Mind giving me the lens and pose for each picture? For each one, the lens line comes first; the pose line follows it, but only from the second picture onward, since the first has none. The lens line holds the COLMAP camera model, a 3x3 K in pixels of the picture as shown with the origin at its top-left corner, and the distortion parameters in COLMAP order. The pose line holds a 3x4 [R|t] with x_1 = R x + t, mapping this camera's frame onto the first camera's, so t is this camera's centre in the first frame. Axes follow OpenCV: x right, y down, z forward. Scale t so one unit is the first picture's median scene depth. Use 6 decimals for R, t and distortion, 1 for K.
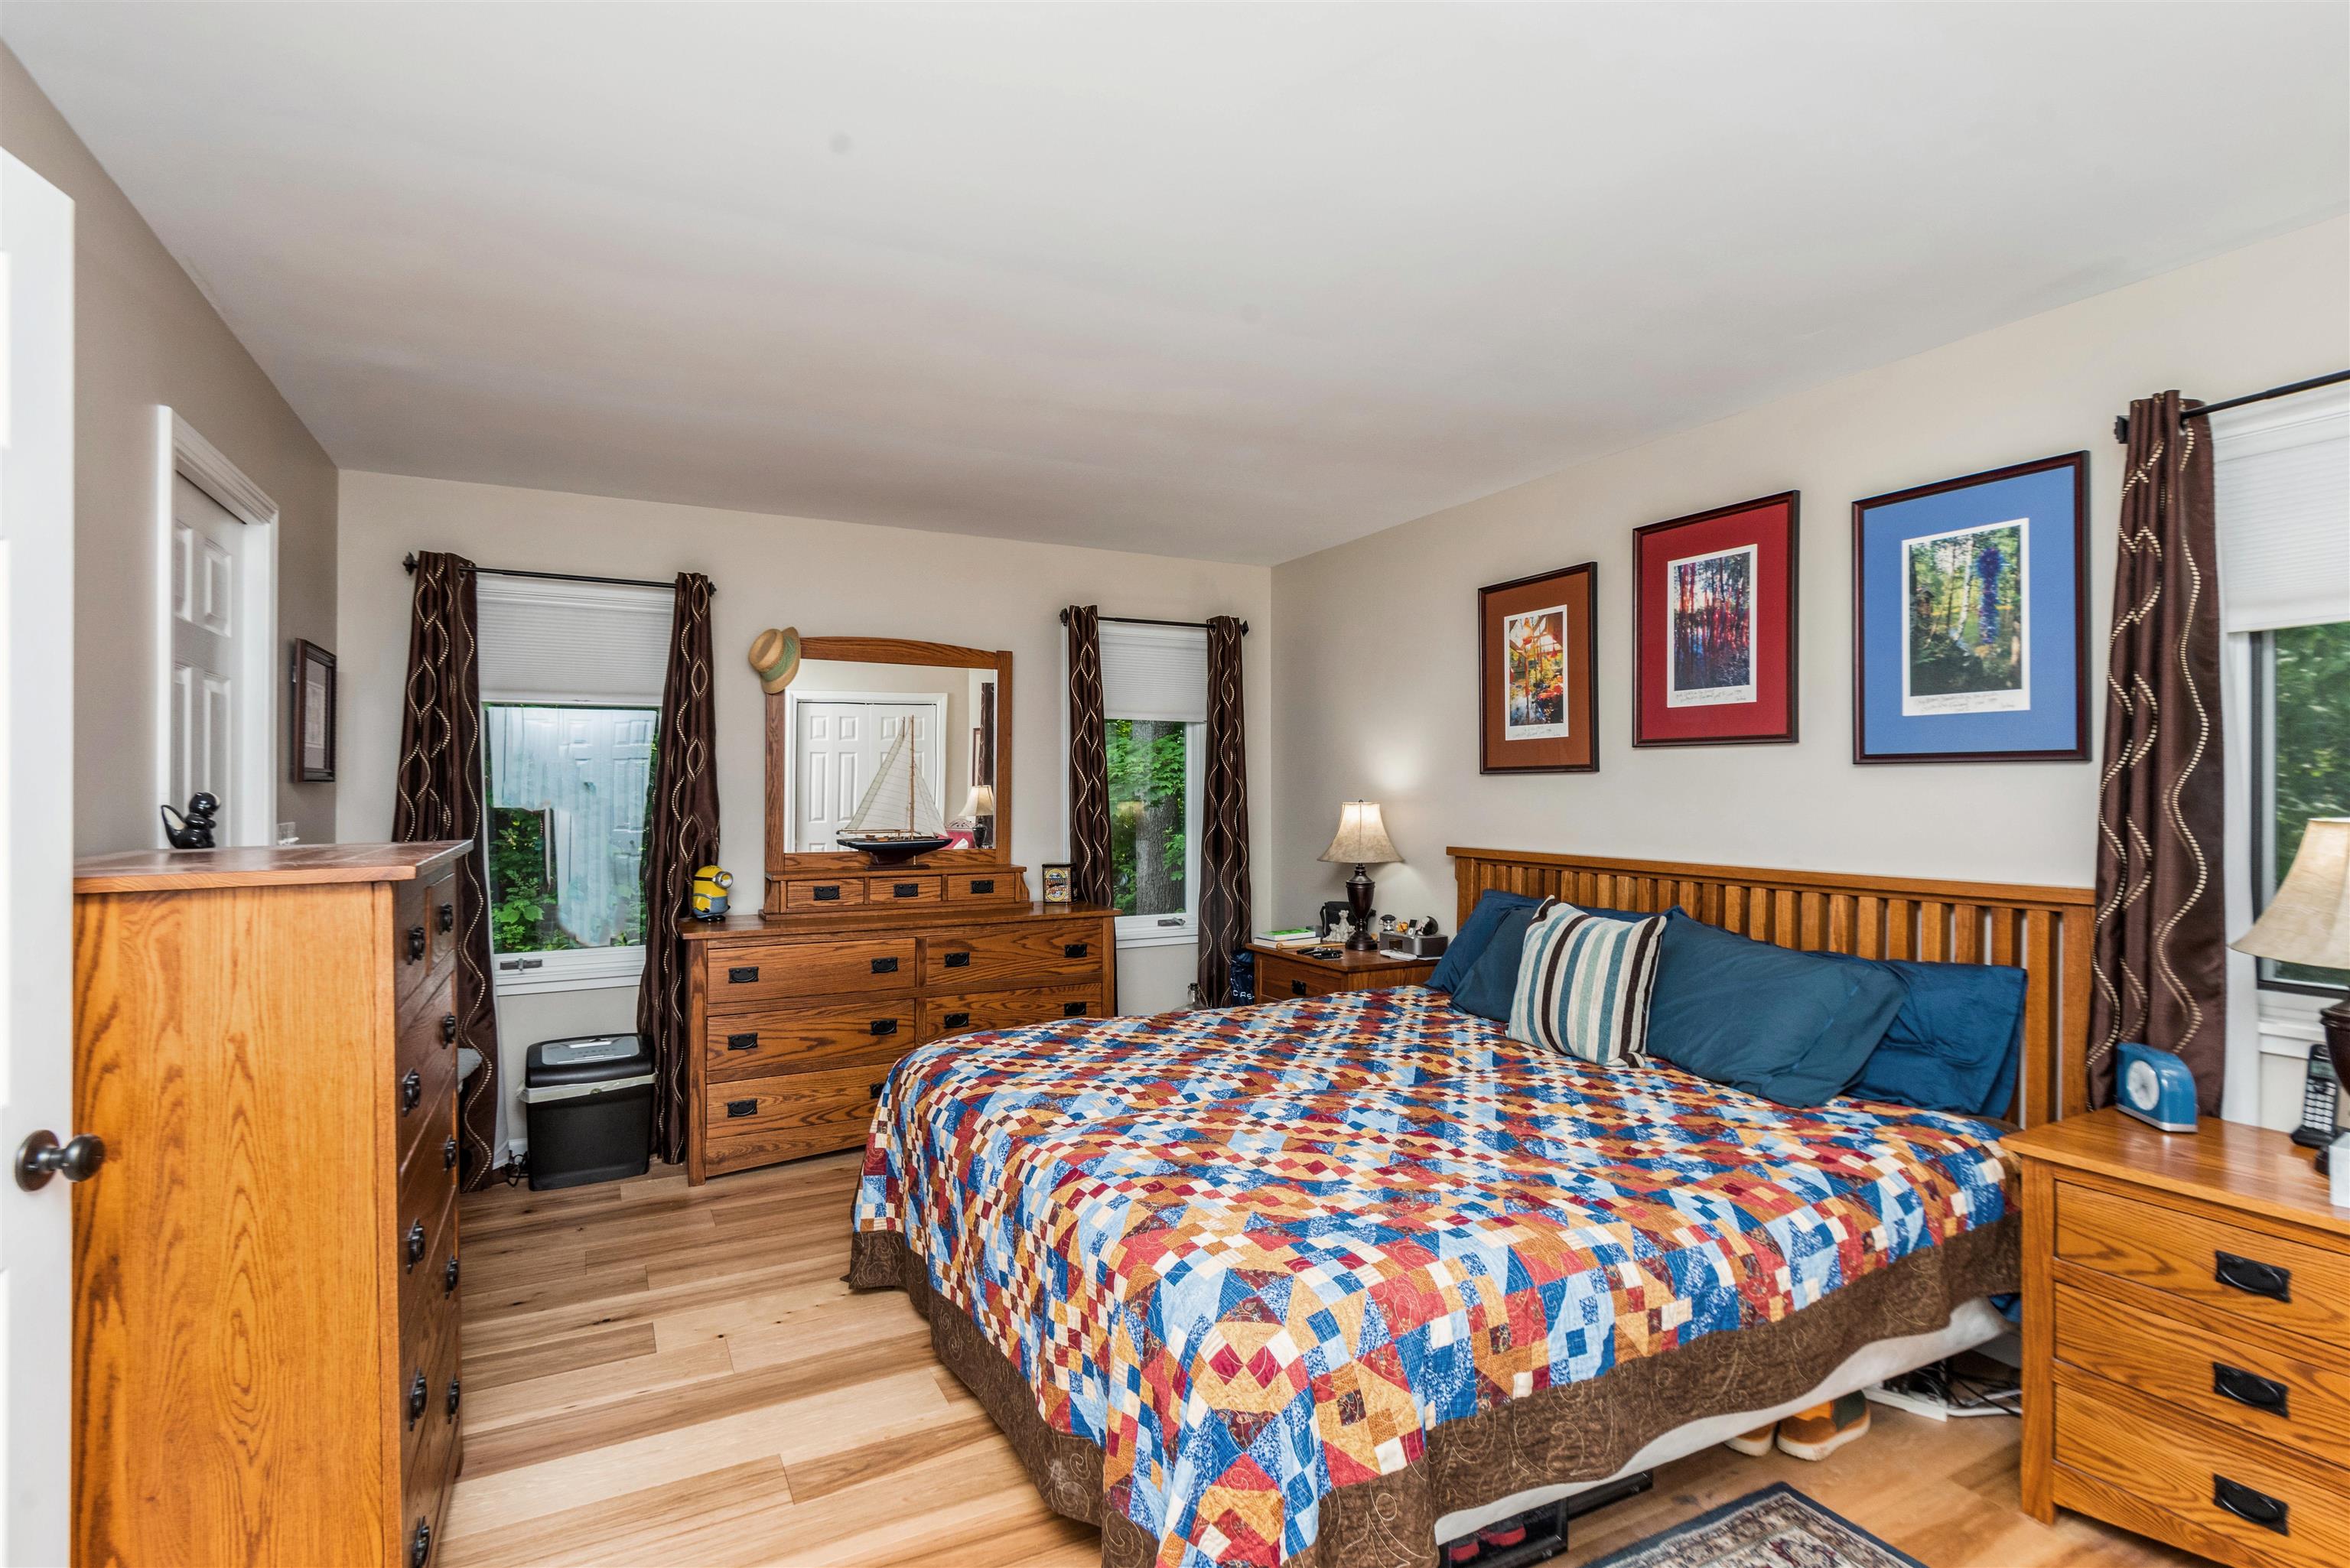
lens RADIAL K [[1130.6, 0, 1193.2], [0, 1130.6, 750.0], [0, 0, 1]] dist [-0.005025, -0.013440]
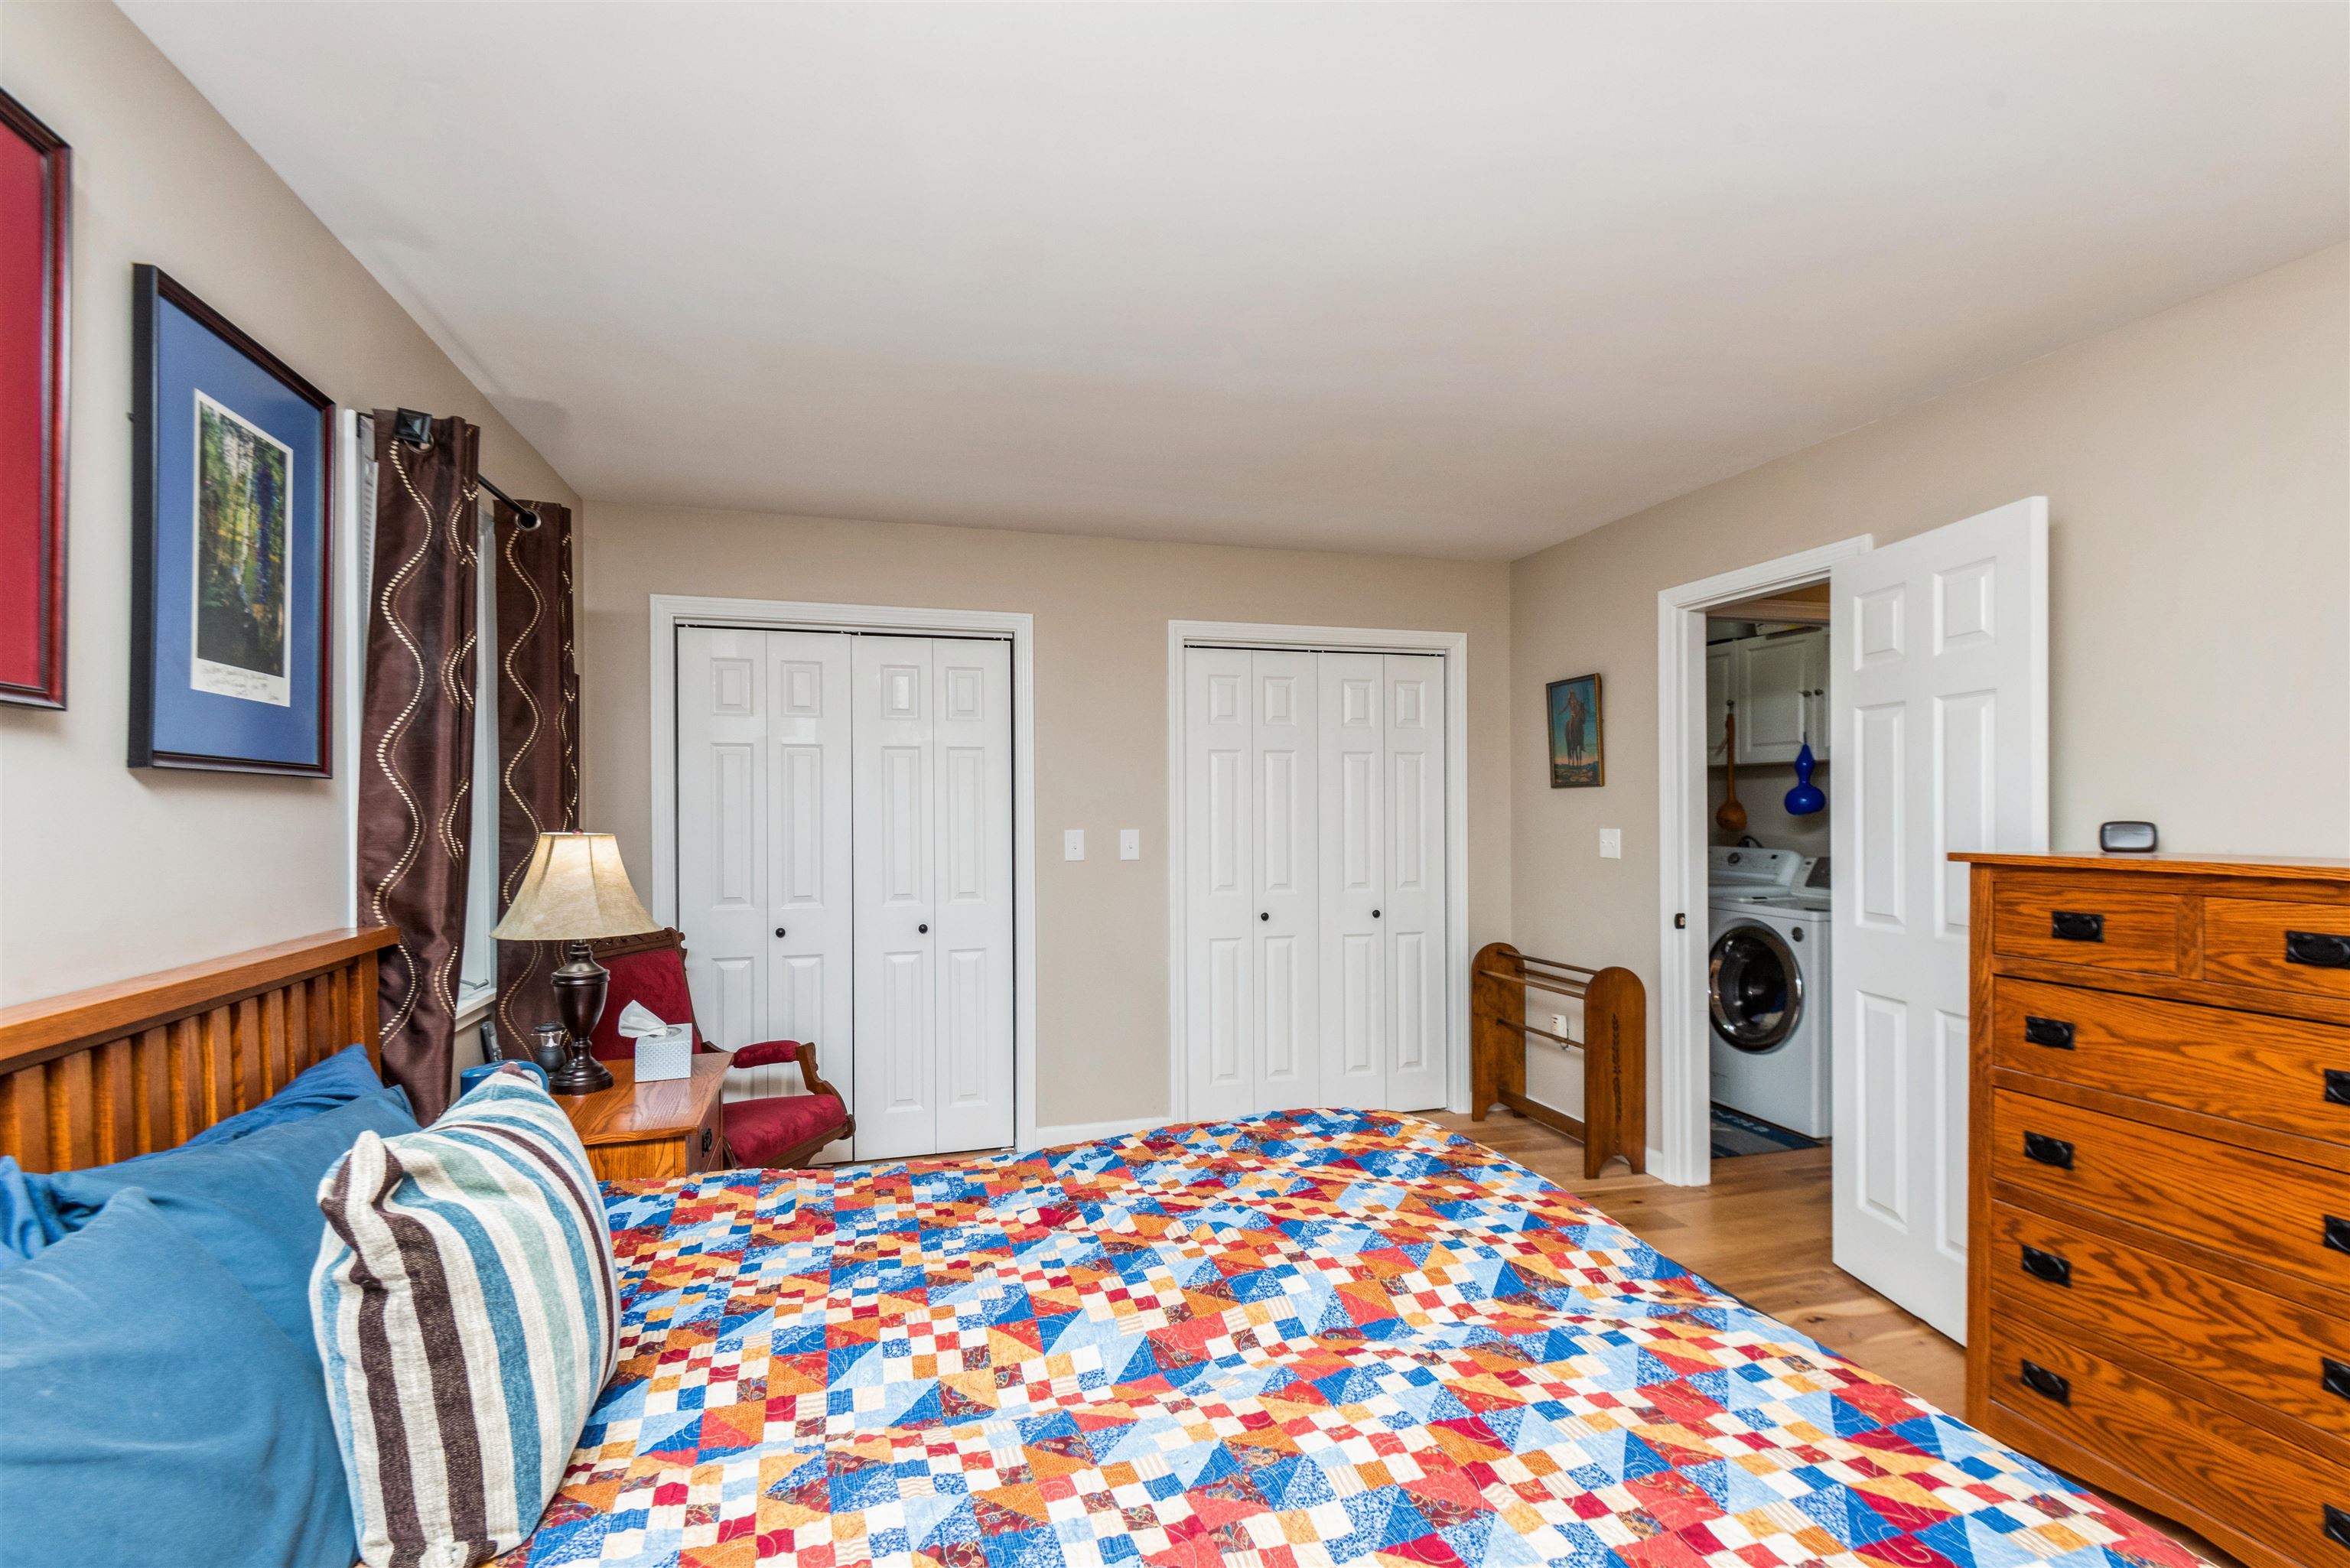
lens RADIAL K [[1109.9, 0, 1182.5], [0, 1109.9, 796.7], [0, 0, 1]] dist [0.049891, -0.044800]
pose [[-0.977676, 0.006547, 0.210017, 0.014783], [-0.002205, 0.999140, -0.041411, 0.060365], [-0.210108, -0.040950, -0.976820, 1.827548]]
